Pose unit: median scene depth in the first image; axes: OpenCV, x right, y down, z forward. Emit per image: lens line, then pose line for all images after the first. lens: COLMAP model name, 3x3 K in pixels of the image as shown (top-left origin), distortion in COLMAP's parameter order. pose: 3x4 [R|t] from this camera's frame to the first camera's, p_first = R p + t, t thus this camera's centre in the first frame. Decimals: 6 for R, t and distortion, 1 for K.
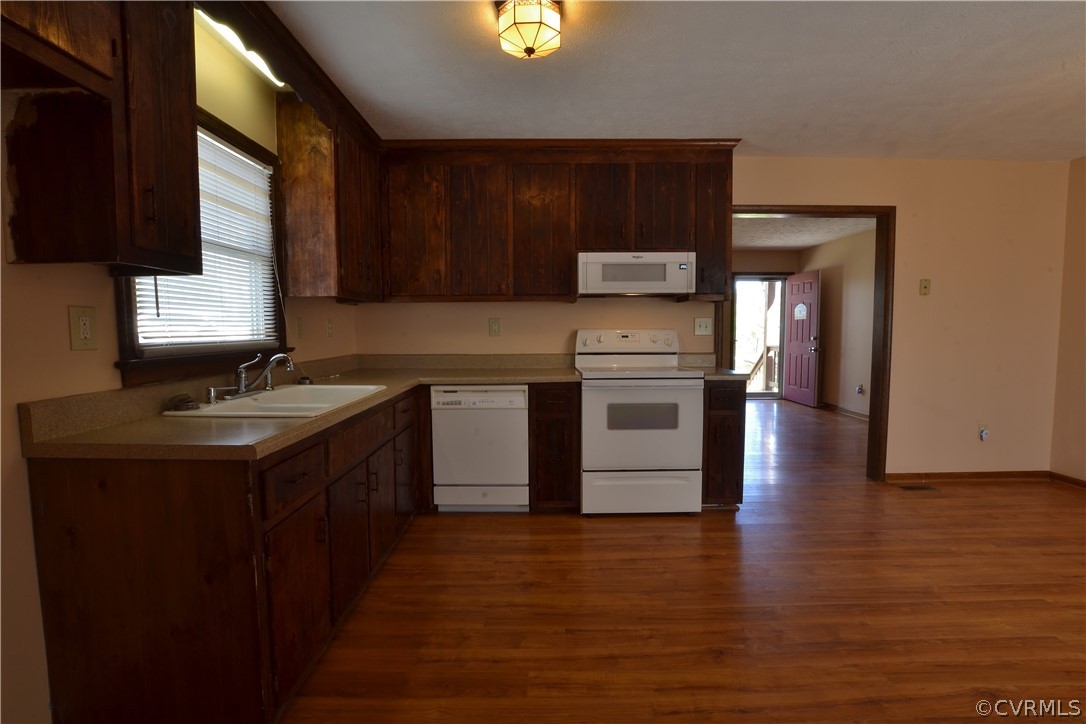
lens RADIAL K [[490.7, 0, 543.0], [0, 490.7, 362.0], [0, 0, 1]] dist [-0.030261, 0.007277]
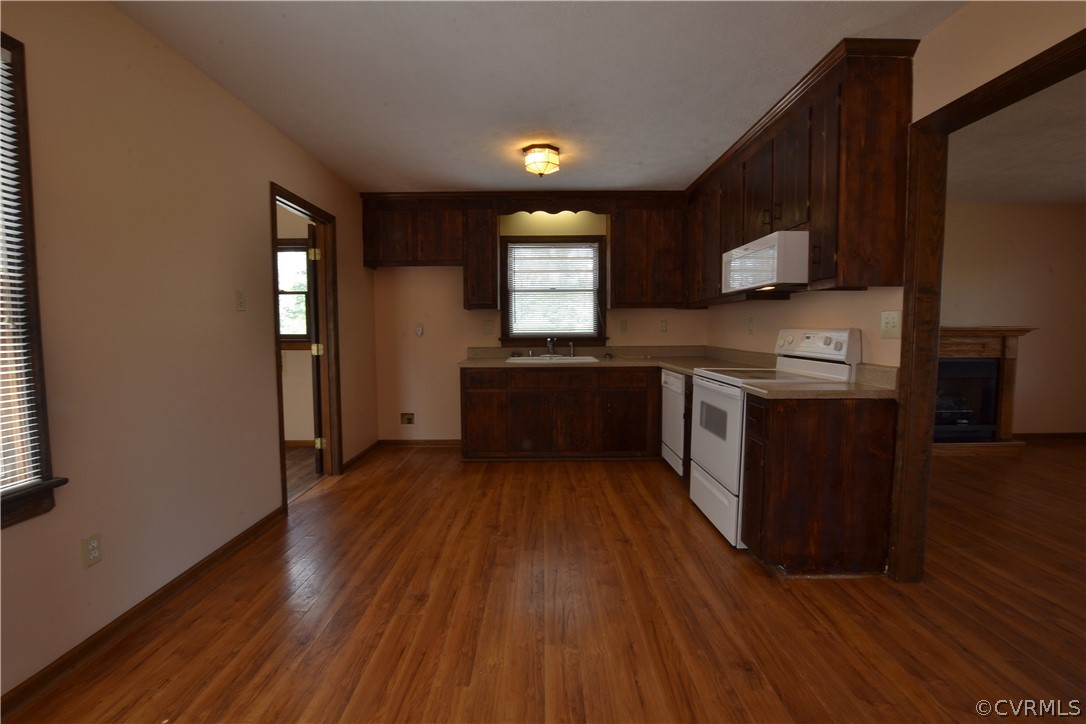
lens RADIAL K [[486.8, 0, 543.0], [0, 486.8, 362.0], [0, 0, 1]] dist [-0.029297, -0.000159]
pose [[-0.004729, 0.071659, -0.997418, 1.140790], [-0.066974, 0.995167, 0.071815, -0.046396], [0.997744, 0.067140, 0.000093, 0.658678]]
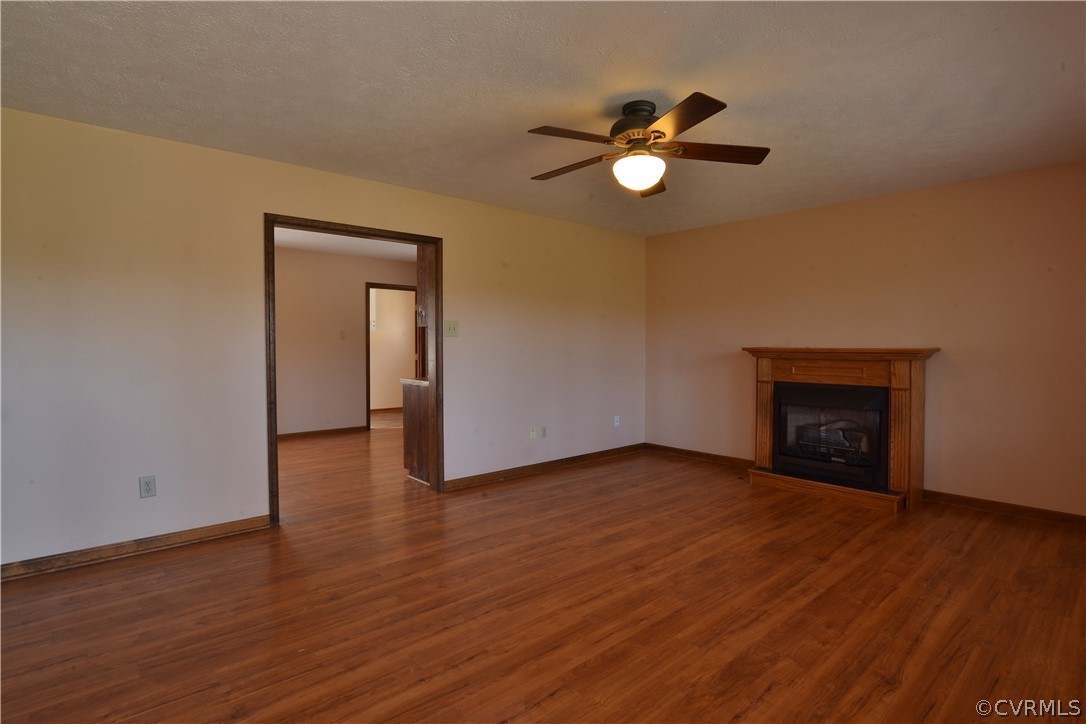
lens RADIAL K [[539.9, 0, 543.0], [0, 539.9, 362.0], [0, 0, 1]] dist [-0.026871, 0.001046]
pose [[-0.753983, 0.022901, -0.656495, 1.171434], [-0.045197, 0.995215, 0.086625, -0.187180], [0.655338, 0.094985, -0.749340, 2.503895]]
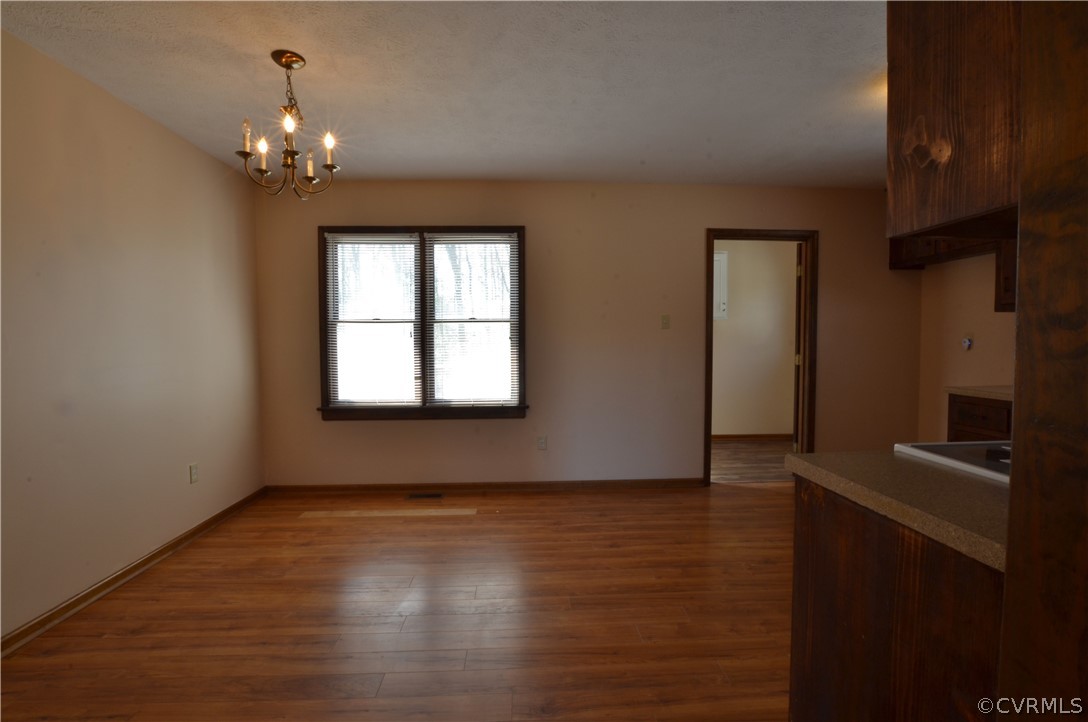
lens RADIAL K [[487.7, 0, 544.0], [0, 487.7, 361.0], [0, 0, 1]] dist [-0.029297, -0.000159]
pose [[-0.999056, 0.009676, -0.042345, 0.640921], [0.005020, 0.994062, 0.108701, -0.096038], [0.043146, 0.108386, -0.993172, 1.377303]]
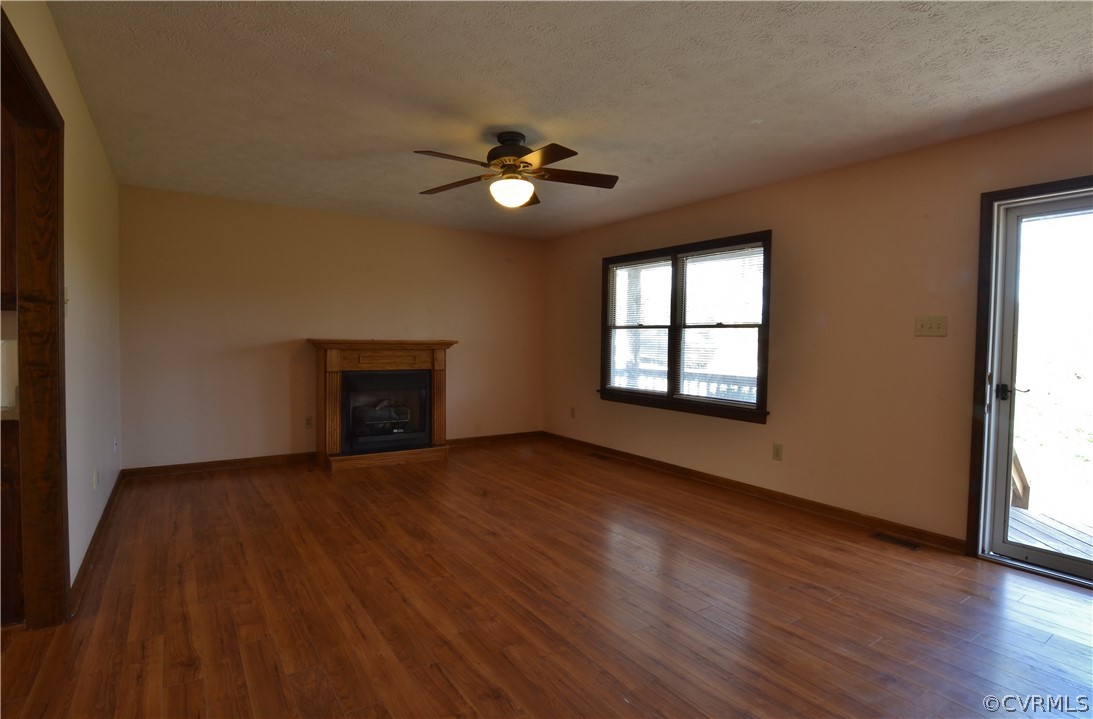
lens RADIAL K [[546.6, 0, 546.5], [0, 546.6, 359.5], [0, 0, 1]] dist [-0.026585, 0.000588]
pose [[0.556290, 0.039709, -0.830039, 1.394684], [-0.074717, 0.997202, -0.002369, -0.106143], [0.827622, 0.063336, 0.557701, 1.376210]]
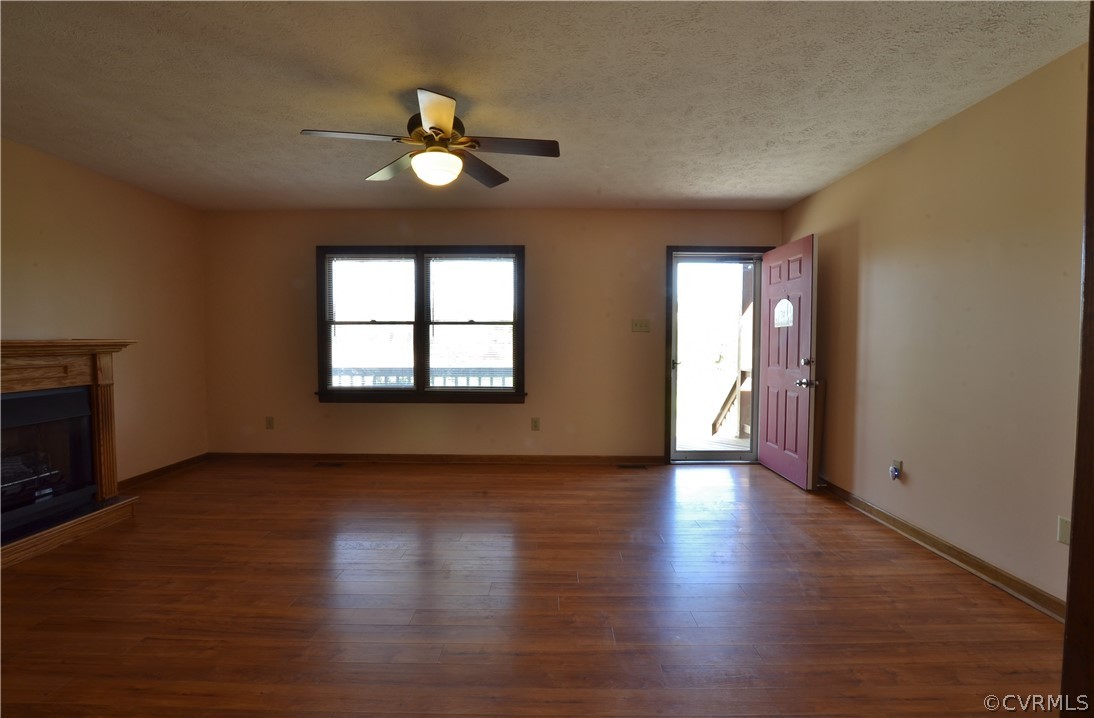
lens RADIAL K [[497.9, 0, 547.0], [0, 497.9, 359.0], [0, 0, 1]] dist [-0.028864, 0.000334]
pose [[0.999891, 0.005095, -0.013883, 0.651235], [-0.005527, 0.999497, -0.031239, -0.077393], [0.013717, 0.031312, 0.999416, 1.053918]]
